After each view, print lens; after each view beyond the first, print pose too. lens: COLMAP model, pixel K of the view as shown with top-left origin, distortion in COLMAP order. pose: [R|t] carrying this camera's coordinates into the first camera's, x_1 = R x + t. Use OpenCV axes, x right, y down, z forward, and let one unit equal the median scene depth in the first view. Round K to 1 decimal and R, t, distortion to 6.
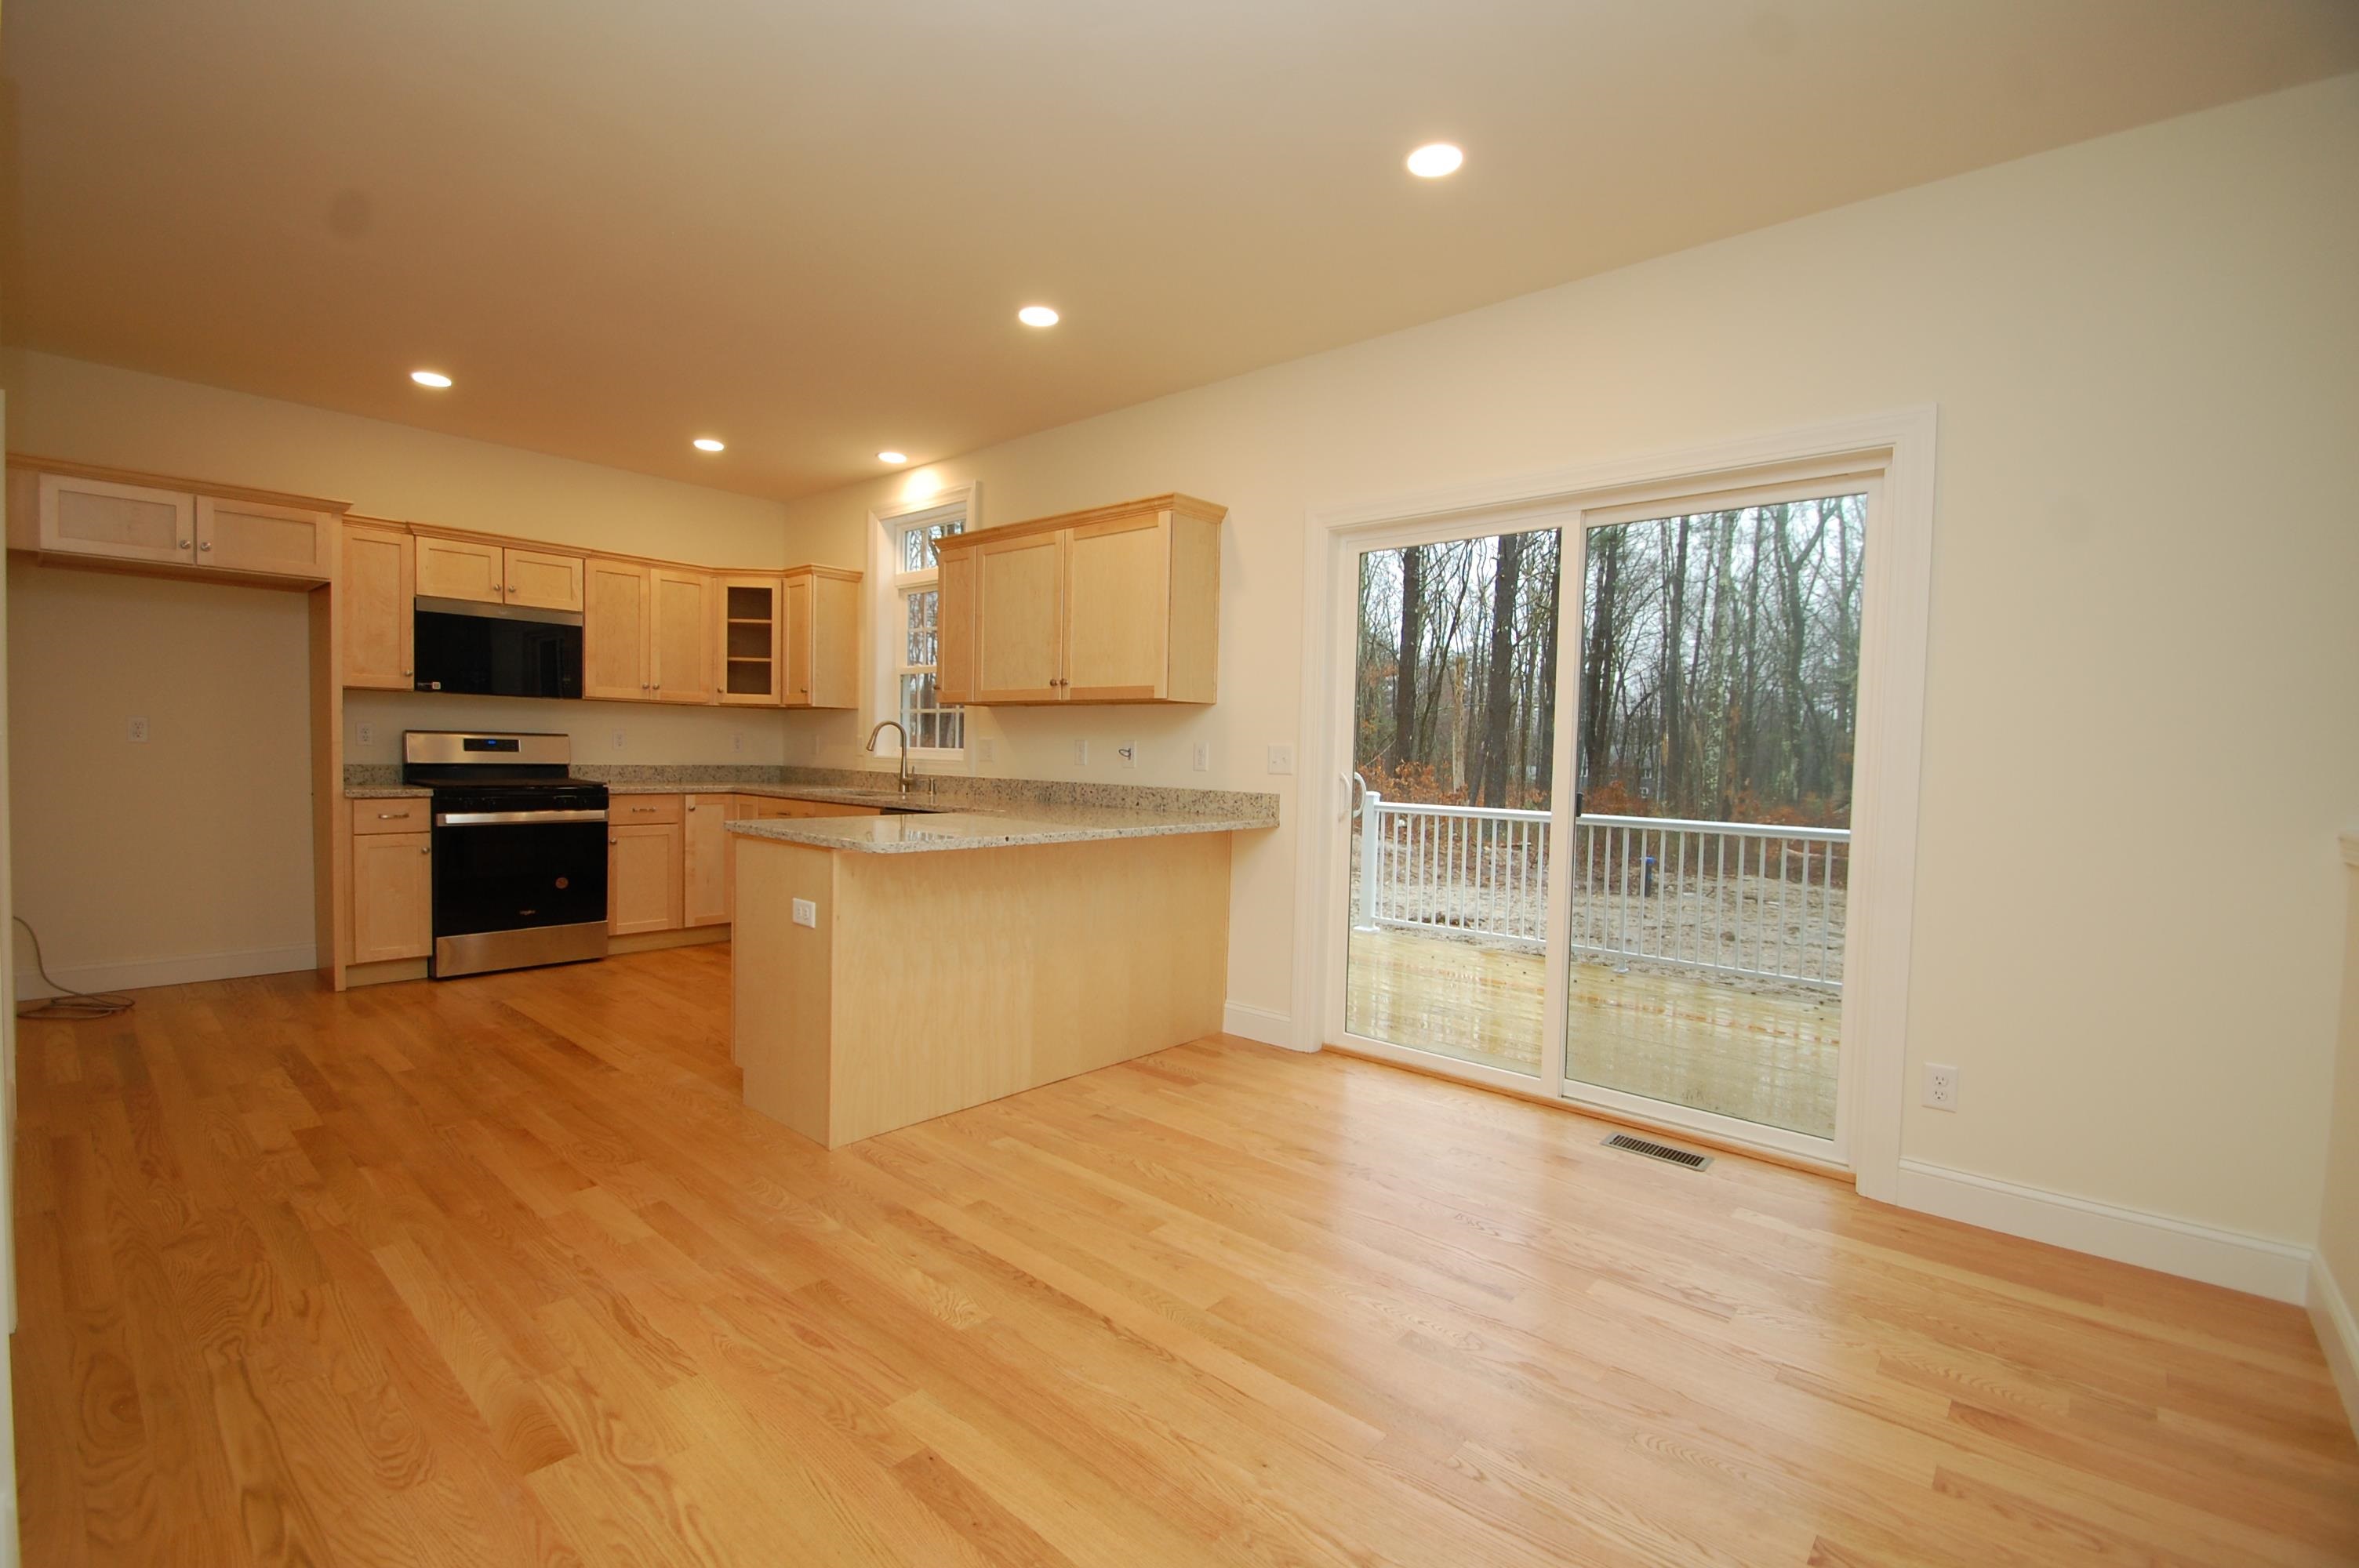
lens RADIAL K [[1037.2, 0, 1179.5], [0, 1037.2, 784.0], [0, 0, 1]] dist [-0.010105, -0.010446]
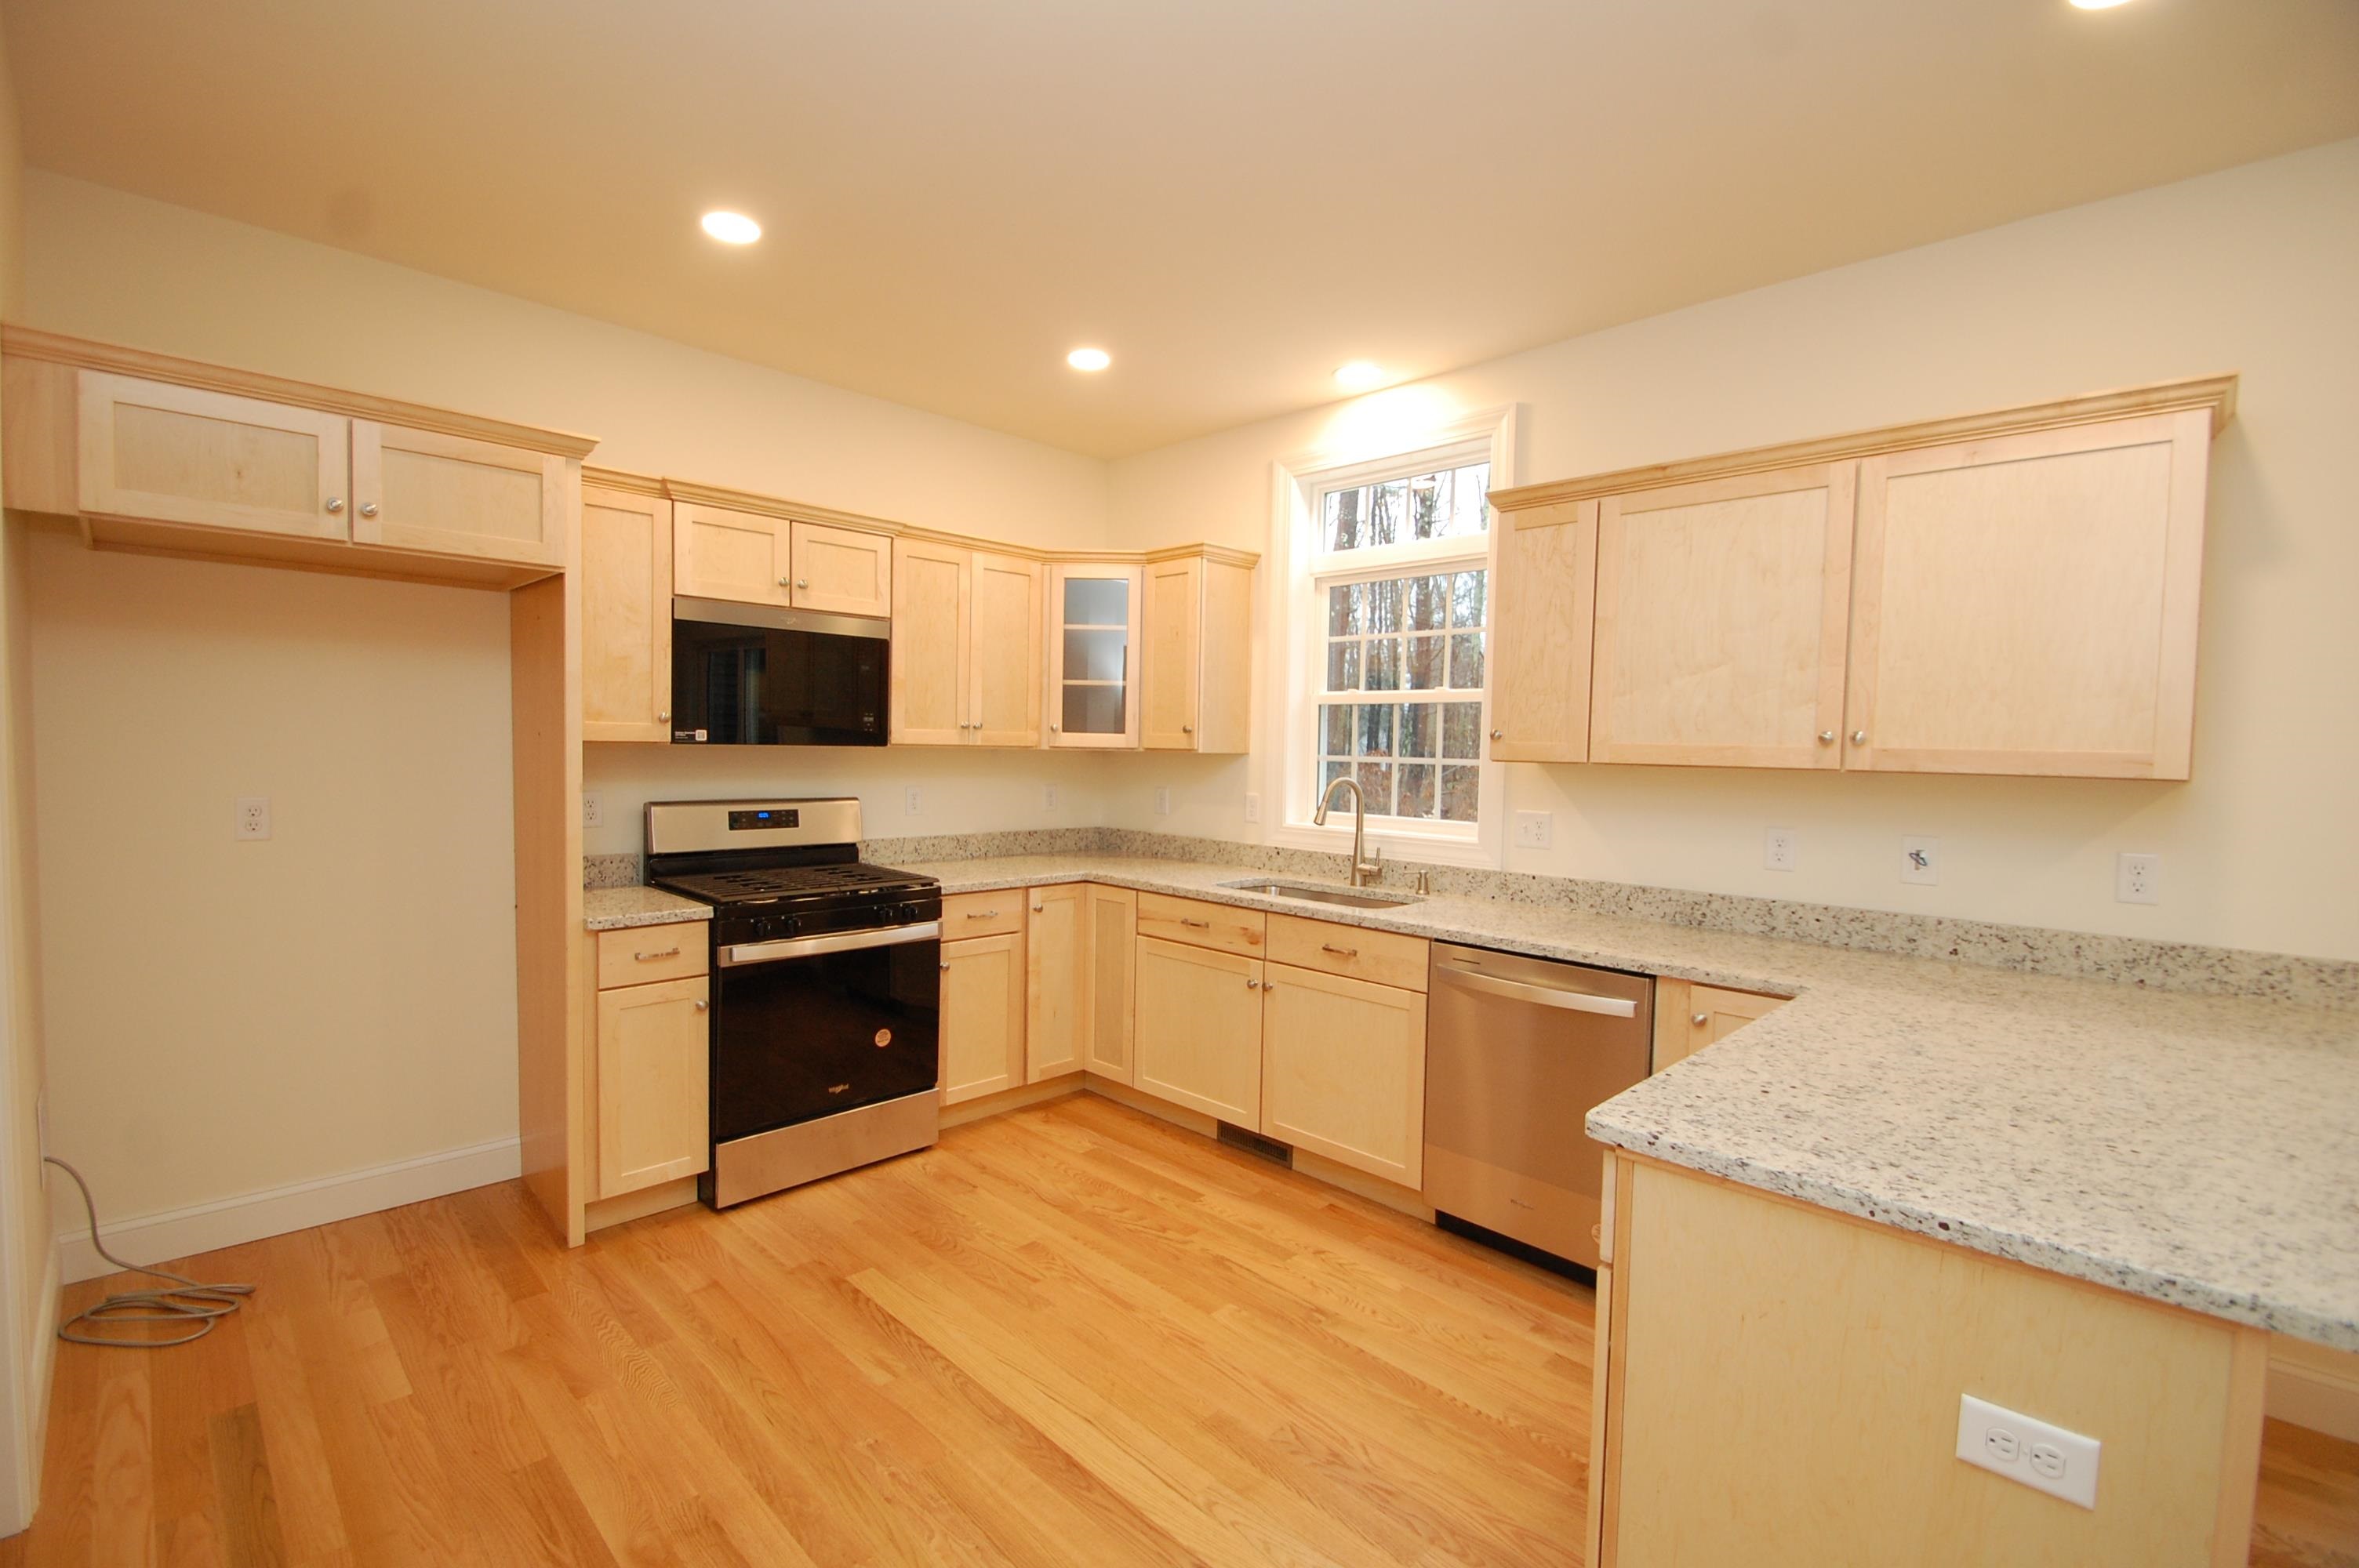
lens RADIAL K [[1039.3, 0, 1146.5], [0, 1039.3, 778.1], [0, 0, 1]] dist [0.003971, -0.009949]
pose [[0.996627, -0.000451, -0.082059, -0.386378], [0.000255, 0.999997, -0.002393, -0.066206], [0.082060, 0.002364, 0.996625, 0.370378]]
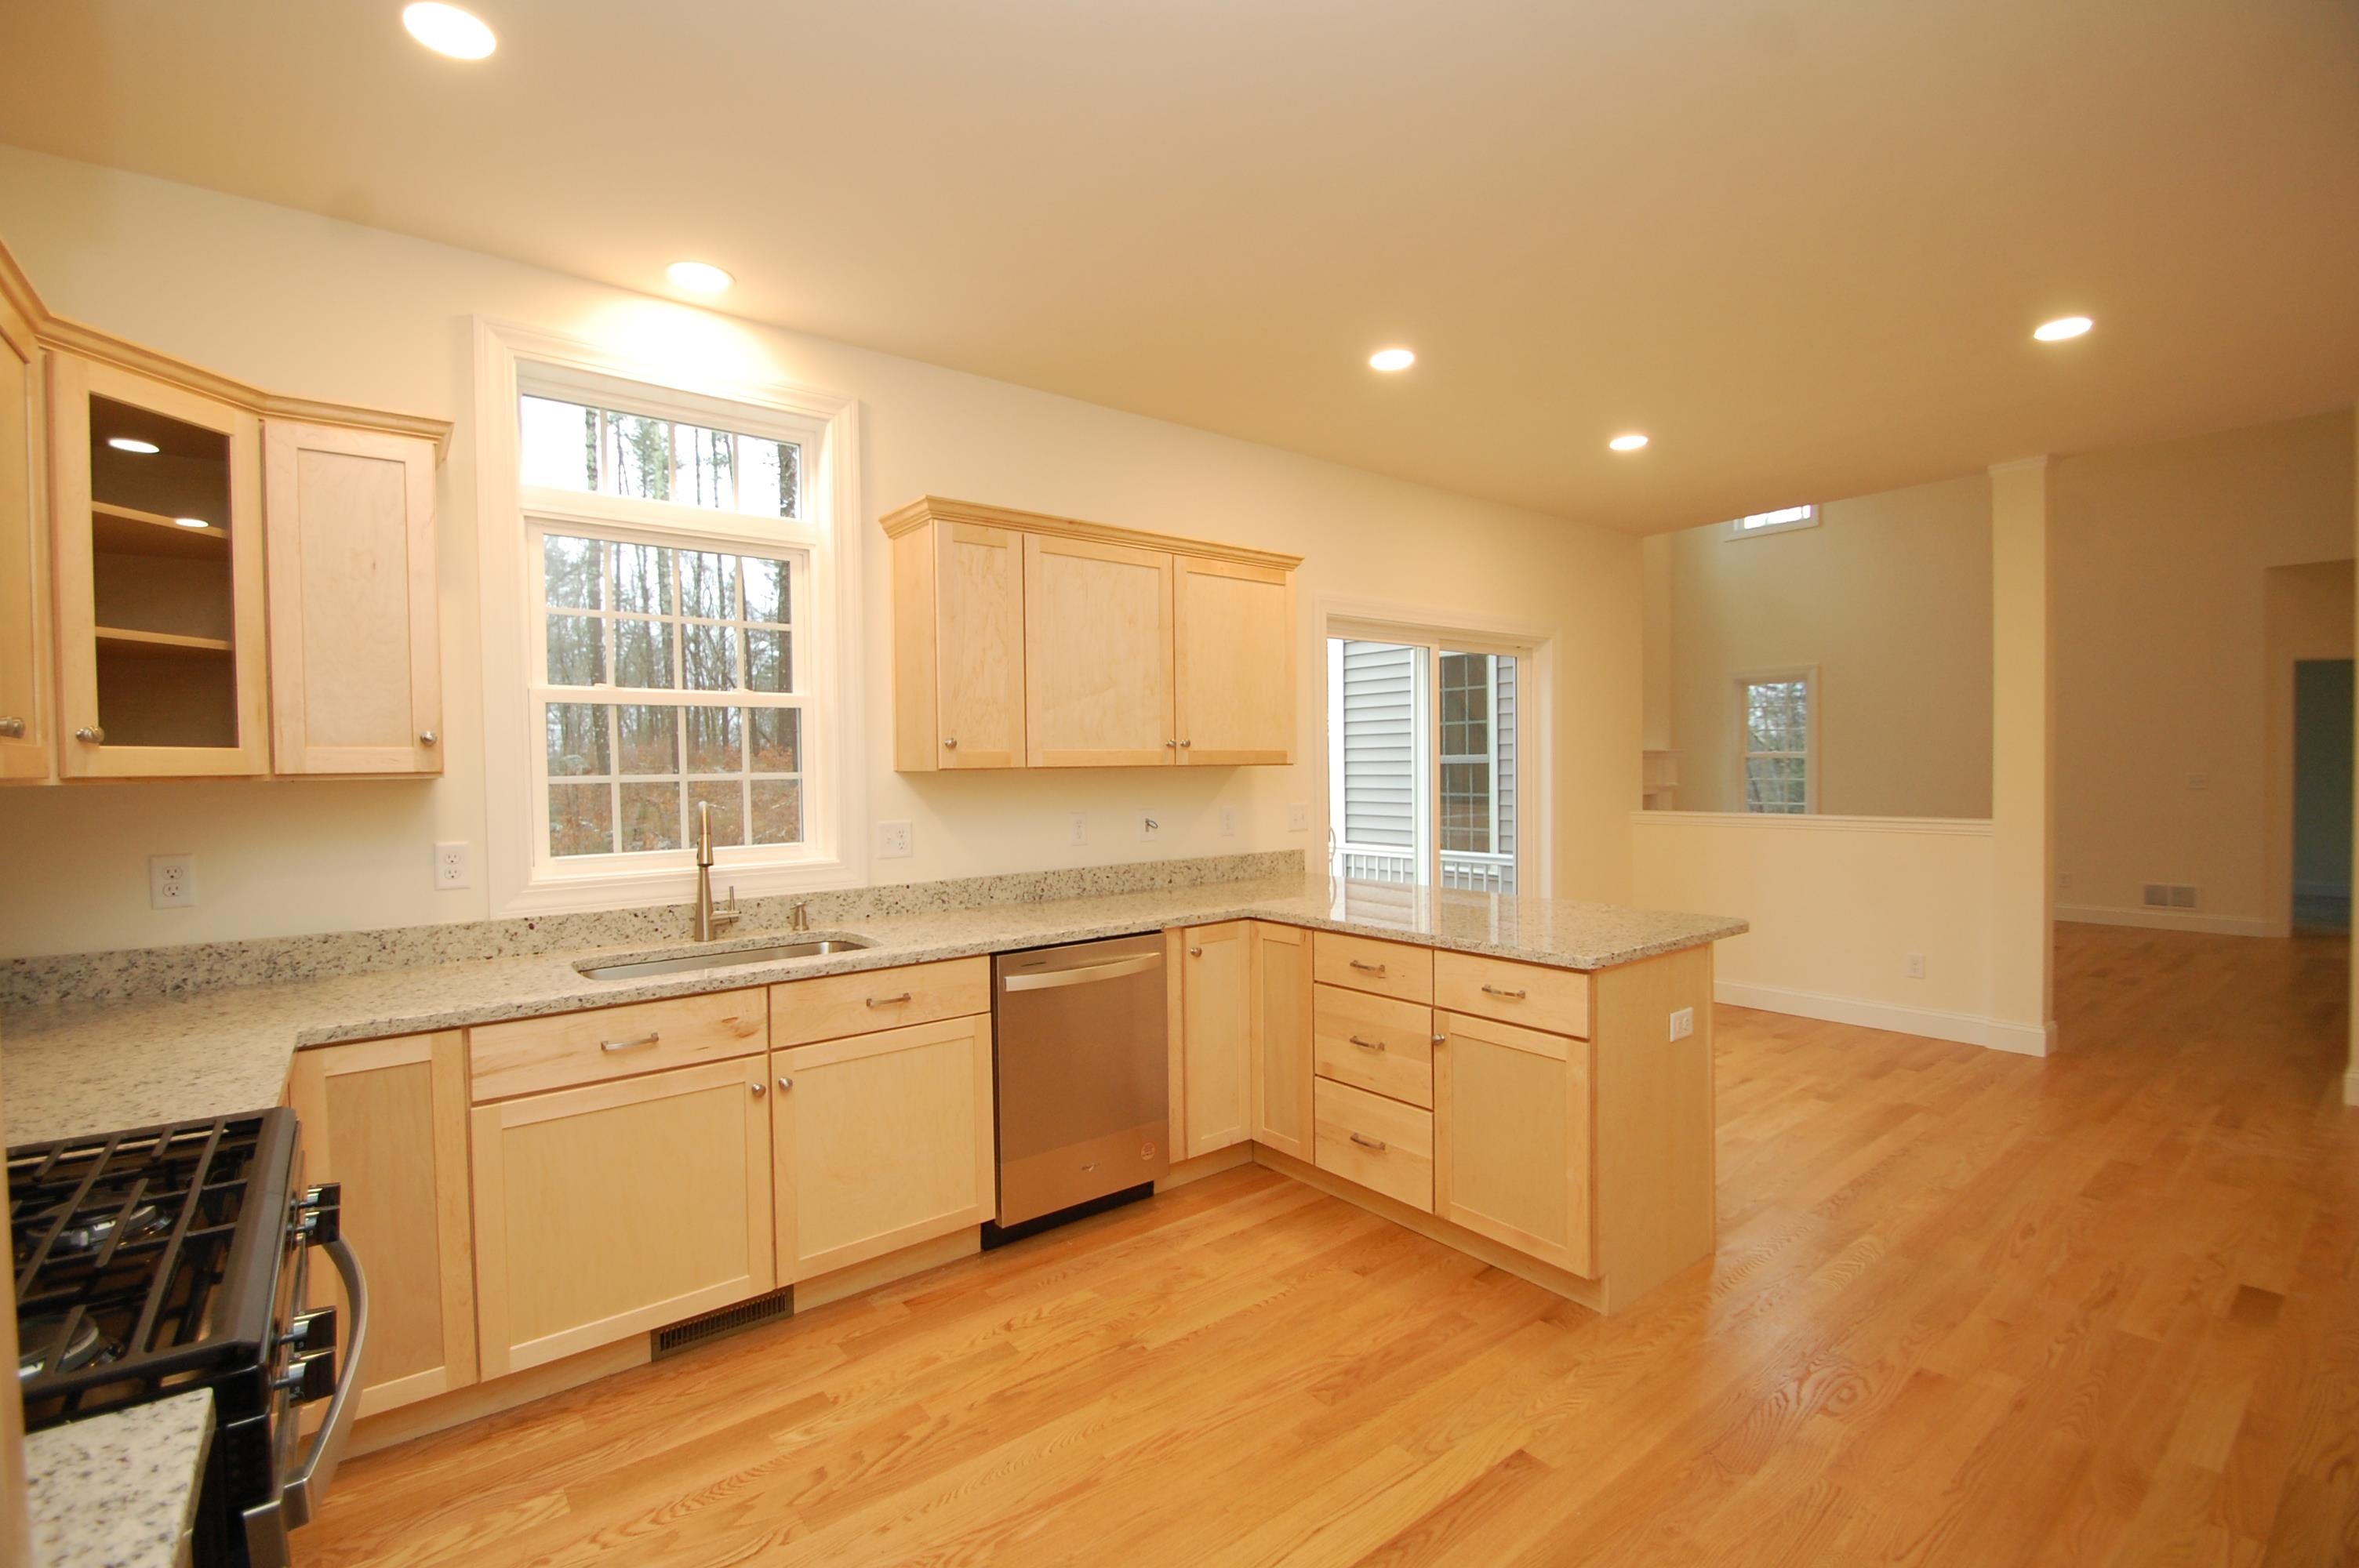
lens RADIAL K [[1039.3, 0, 1146.5], [0, 1039.3, 778.1], [0, 0, 1]] dist [0.003971, -0.009949]
pose [[0.191377, -0.039057, 0.980739, -0.805806], [0.052260, 0.998196, 0.029554, -0.084634], [-0.980124, 0.045598, 0.193073, 0.767594]]
